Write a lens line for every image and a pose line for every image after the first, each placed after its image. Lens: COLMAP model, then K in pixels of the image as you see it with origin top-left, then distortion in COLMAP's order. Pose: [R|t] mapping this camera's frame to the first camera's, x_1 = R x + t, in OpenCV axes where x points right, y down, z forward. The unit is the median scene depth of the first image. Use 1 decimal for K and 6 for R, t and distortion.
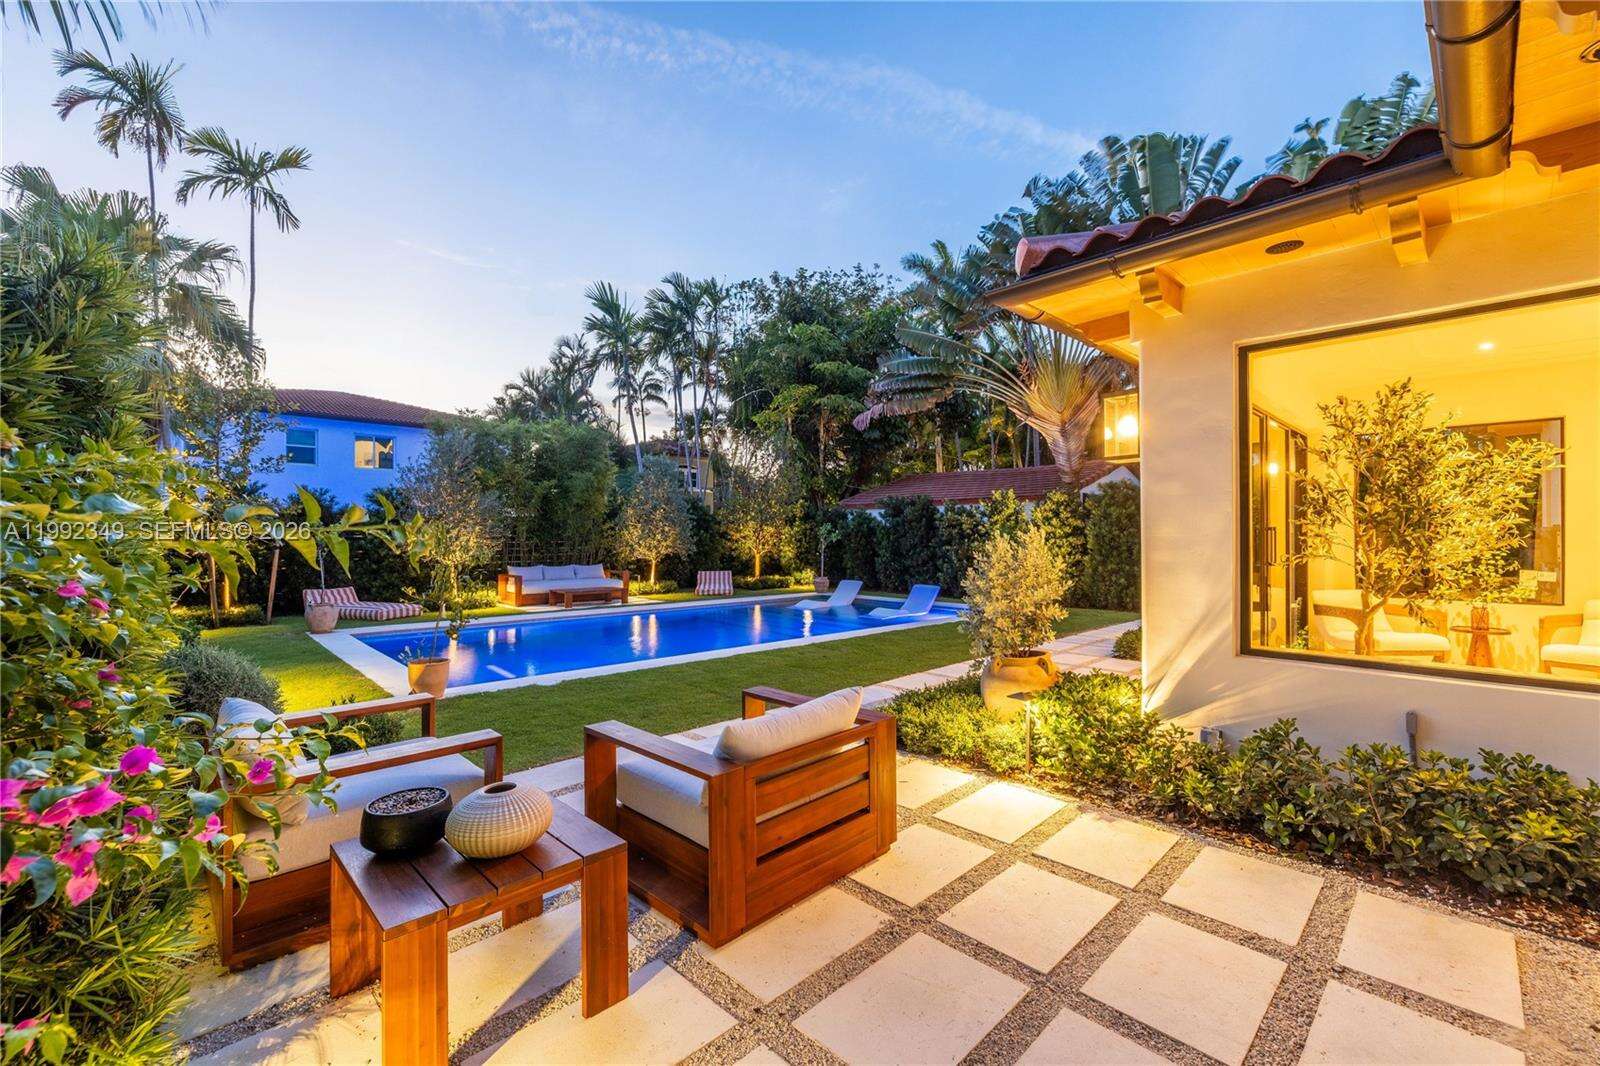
lens RADIAL K [[664.6, 0, 799.6], [0, 664.6, 532.4], [0, 0, 1]] dist [-0.000855, -0.000251]
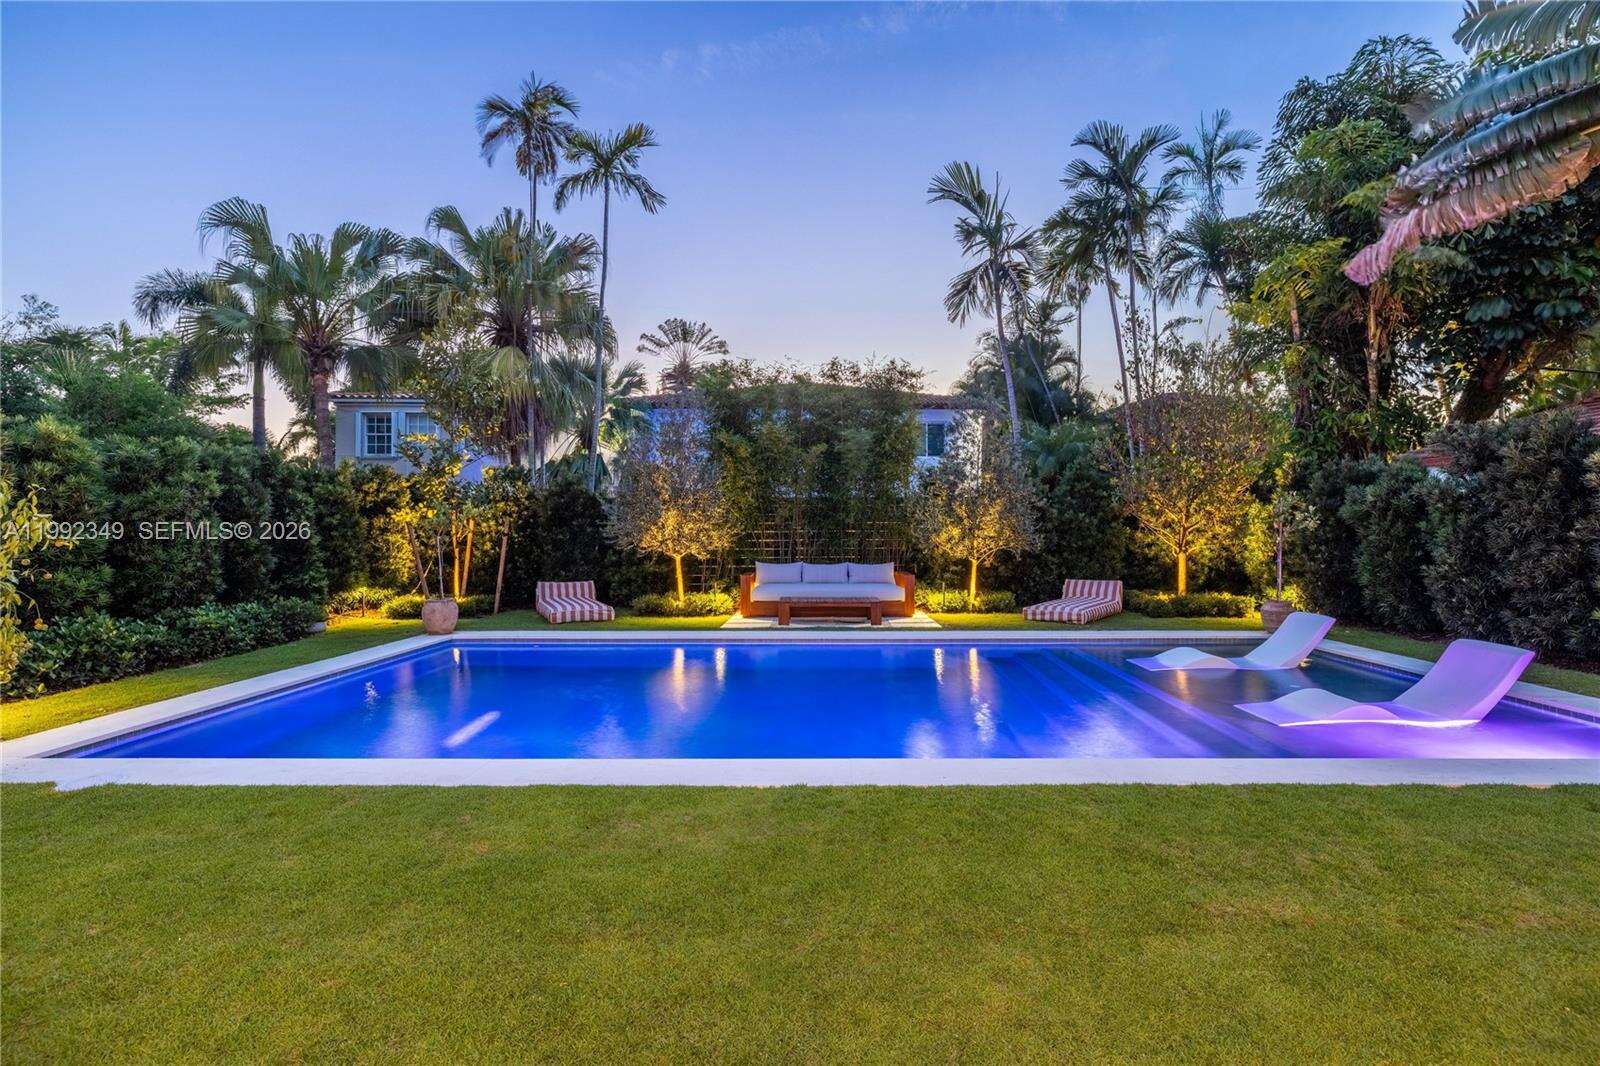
lens RADIAL K [[748.7, 0, 848.2], [0, 748.7, 525.3], [0, 0, 1]] dist [0.002072, 0.000525]
pose [[0.732200, -0.009128, -0.681028, 0.183421], [0.005432, 0.999957, -0.007562, 0.013575], [0.681068, 0.001837, 0.732218, 0.388406]]
